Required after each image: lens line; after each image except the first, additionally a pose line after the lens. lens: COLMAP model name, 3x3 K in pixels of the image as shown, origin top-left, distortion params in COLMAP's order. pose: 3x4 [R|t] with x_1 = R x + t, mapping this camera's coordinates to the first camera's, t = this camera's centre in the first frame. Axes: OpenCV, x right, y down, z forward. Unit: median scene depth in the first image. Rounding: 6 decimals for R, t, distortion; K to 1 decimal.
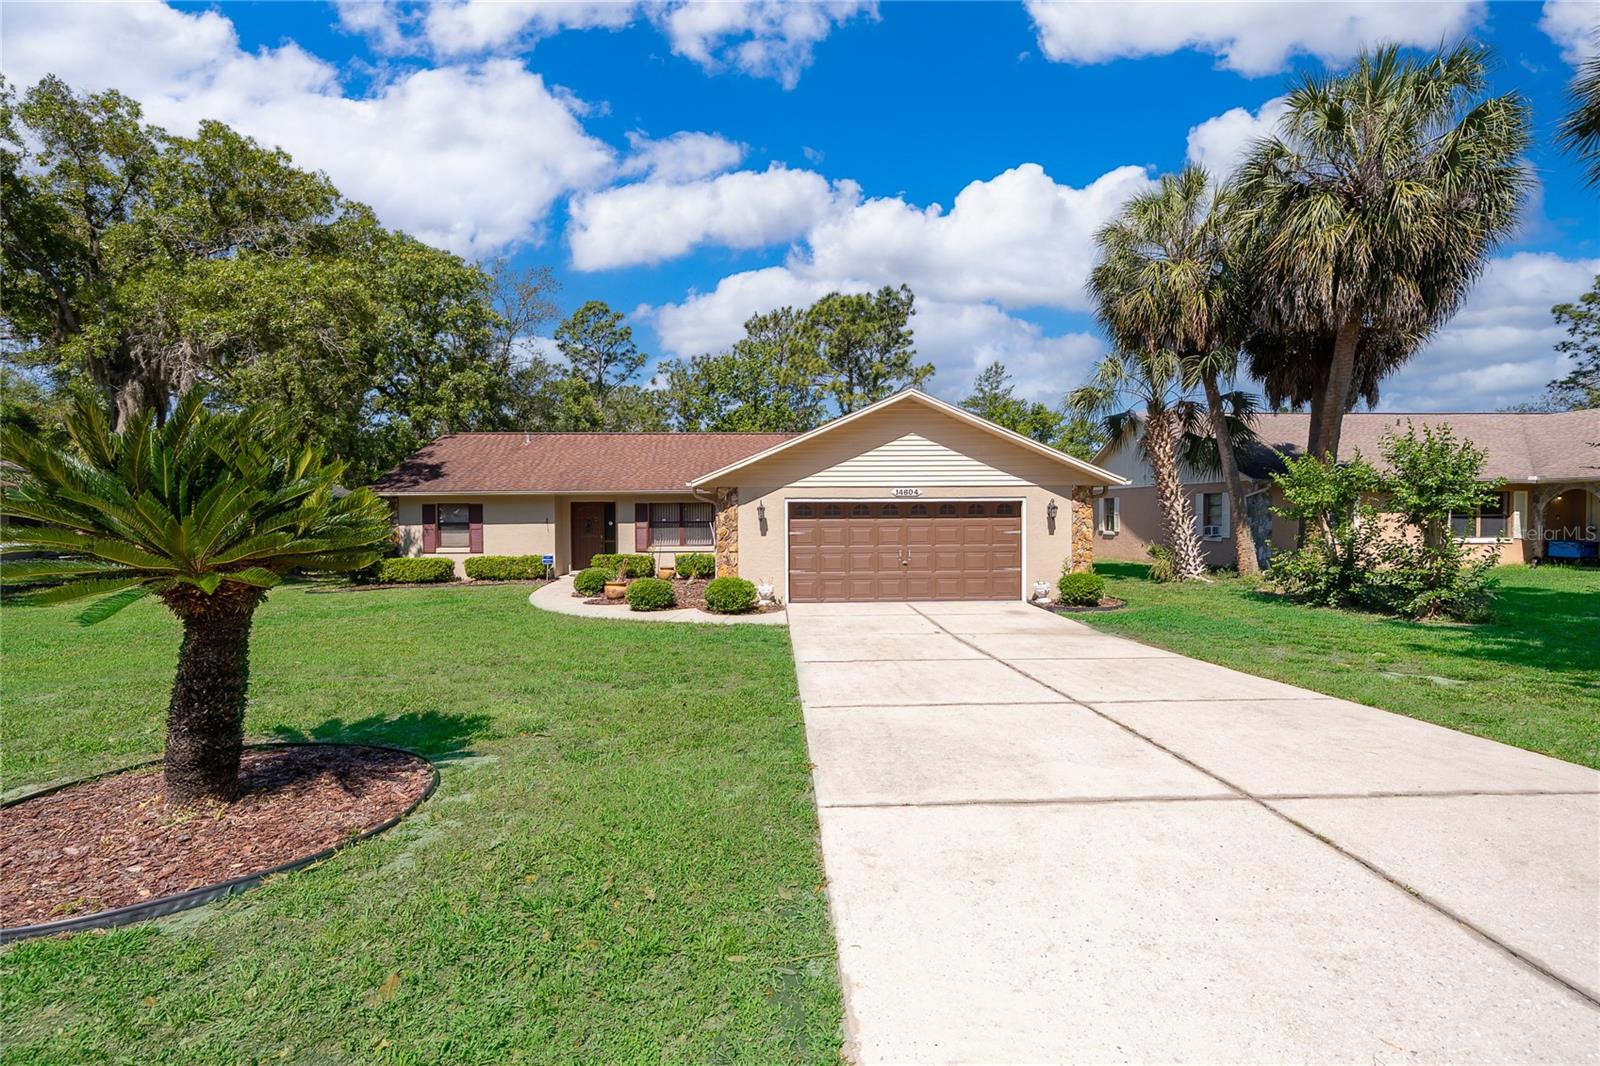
lens RADIAL K [[720.2, 0, 814.0], [0, 720.2, 528.9], [0, 0, 1]] dist [-0.000683, 0.001233]
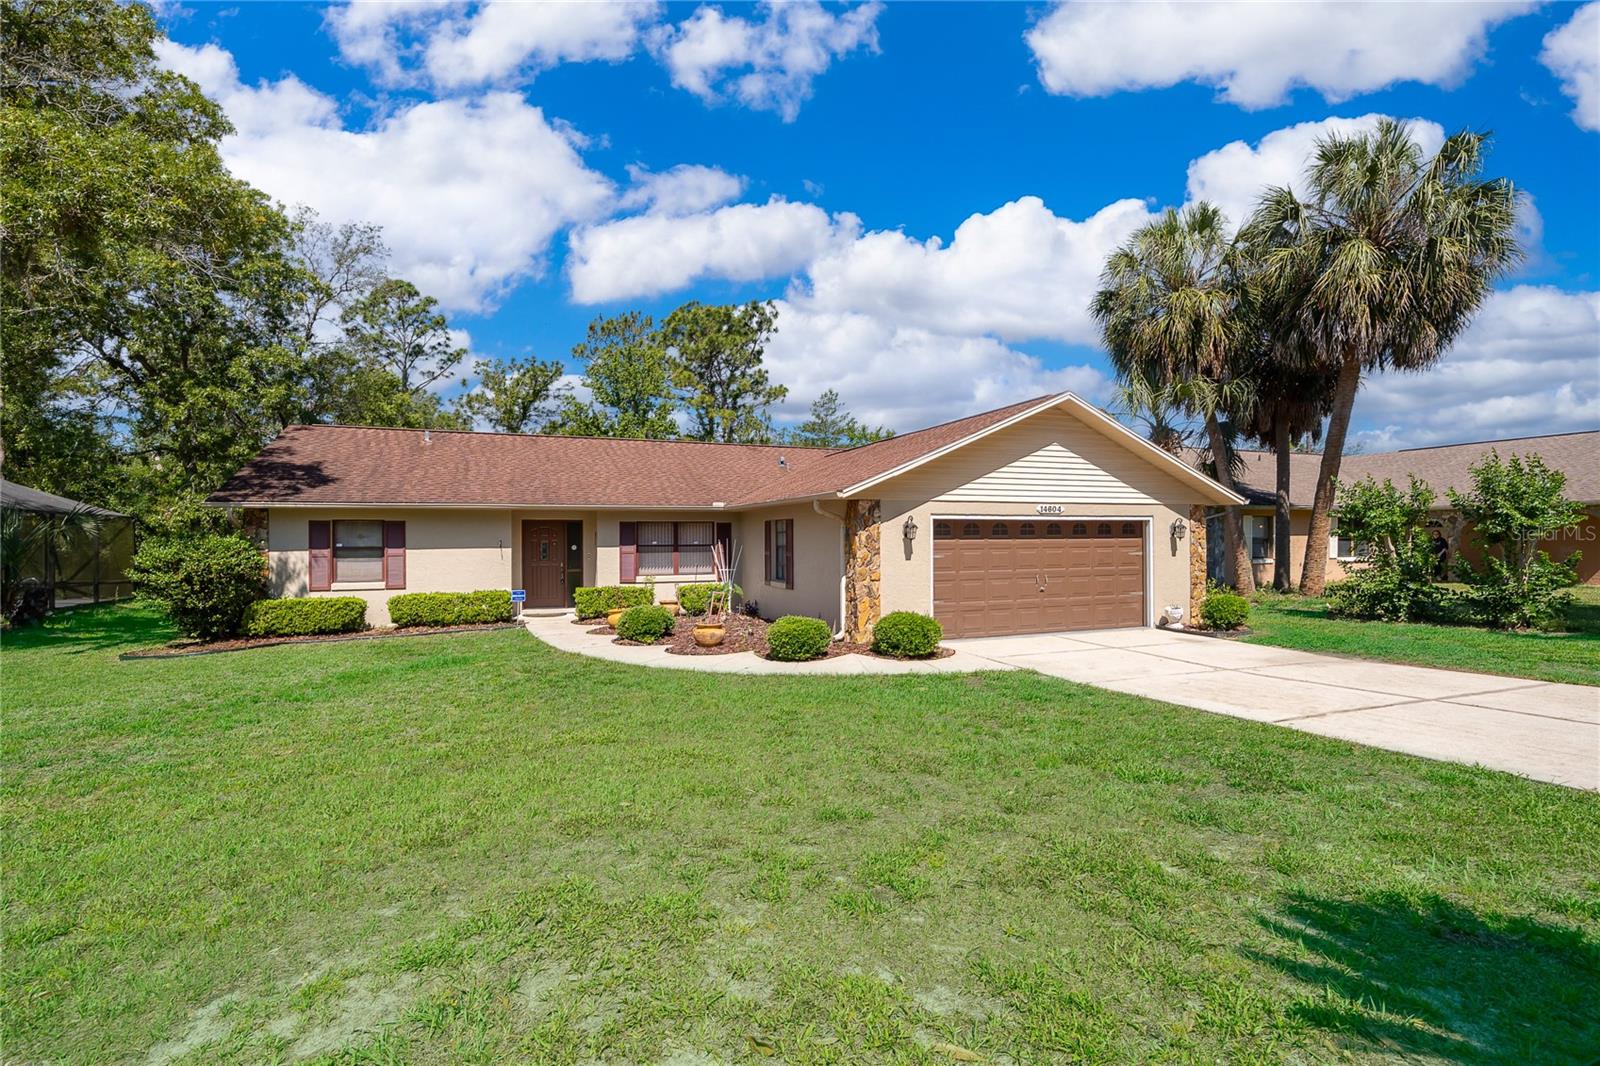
lens RADIAL K [[720.2, 0, 816.6], [0, 720.2, 540.6], [0, 0, 1]] dist [-0.000683, 0.001233]
pose [[0.945648, -0.000963, 0.325192, -0.324360], [0.007610, 0.999787, -0.019169, 0.002122], [-0.325104, 0.020602, 0.945454, 0.195345]]
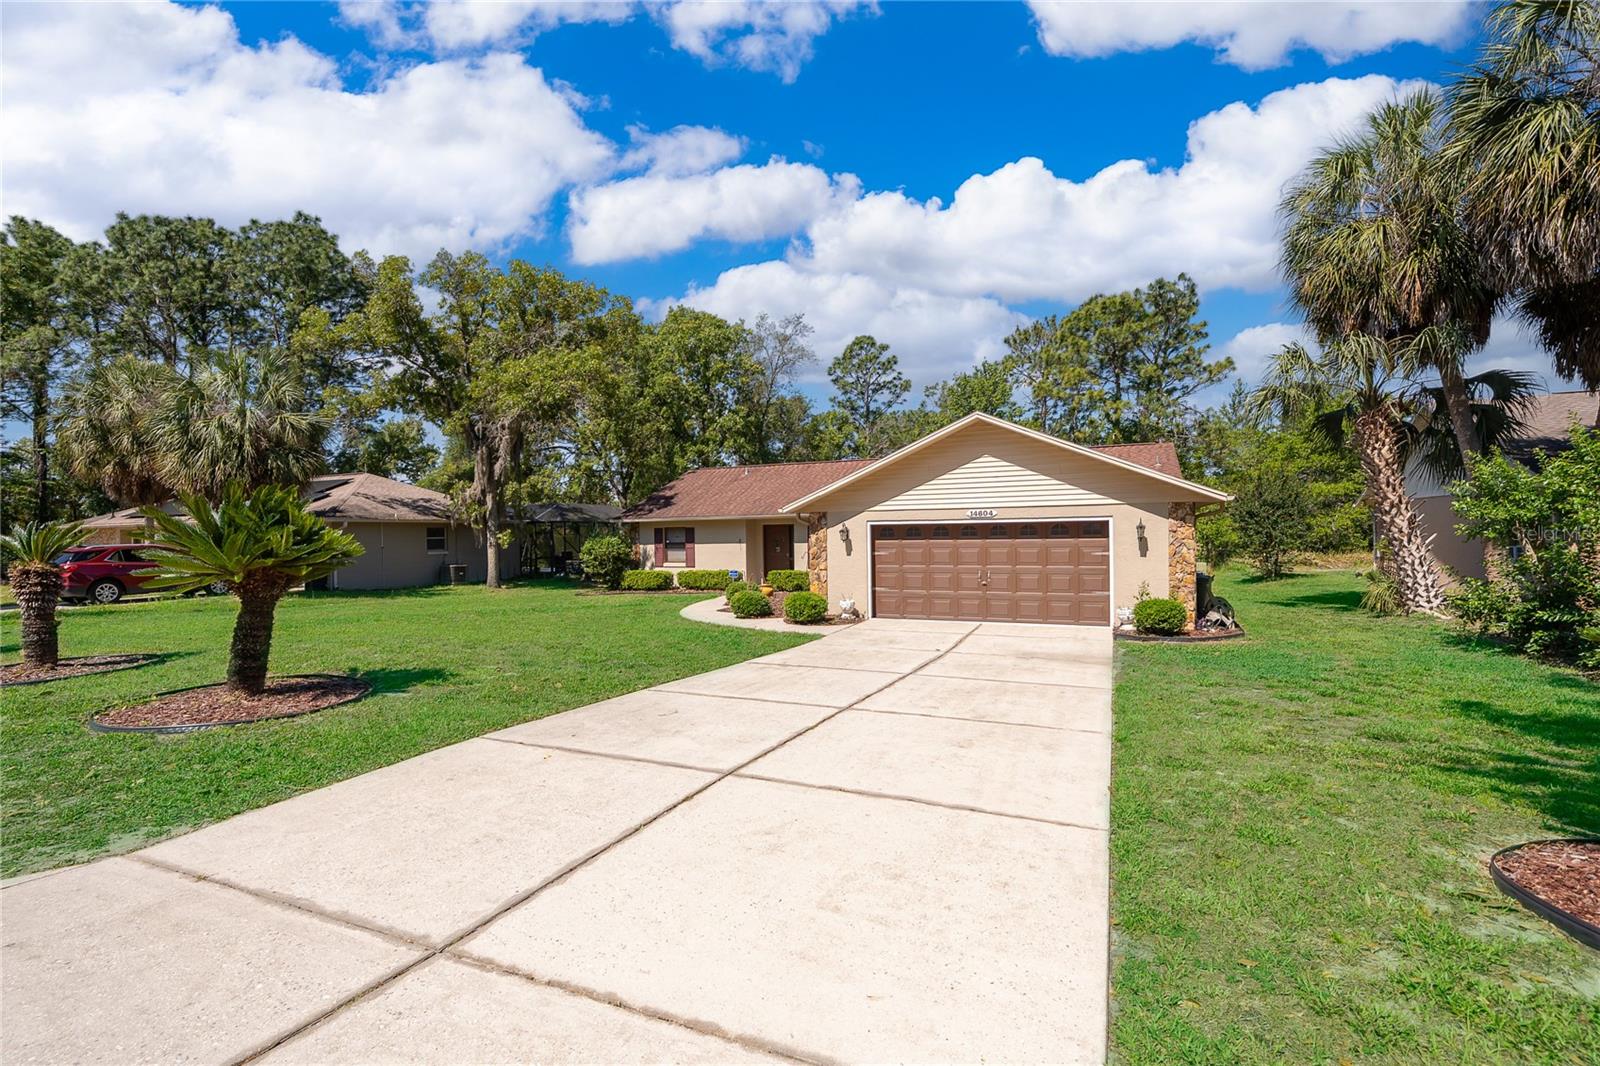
lens RADIAL K [[720.2, 0, 805.2], [0, 720.2, 541.3], [0, 0, 1]] dist [-0.000683, 0.001233]
pose [[0.894647, -0.001365, -0.446773, 0.271308], [-0.001415, 0.999982, -0.005888, -0.004087], [0.446772, 0.005900, 0.894628, -0.011274]]
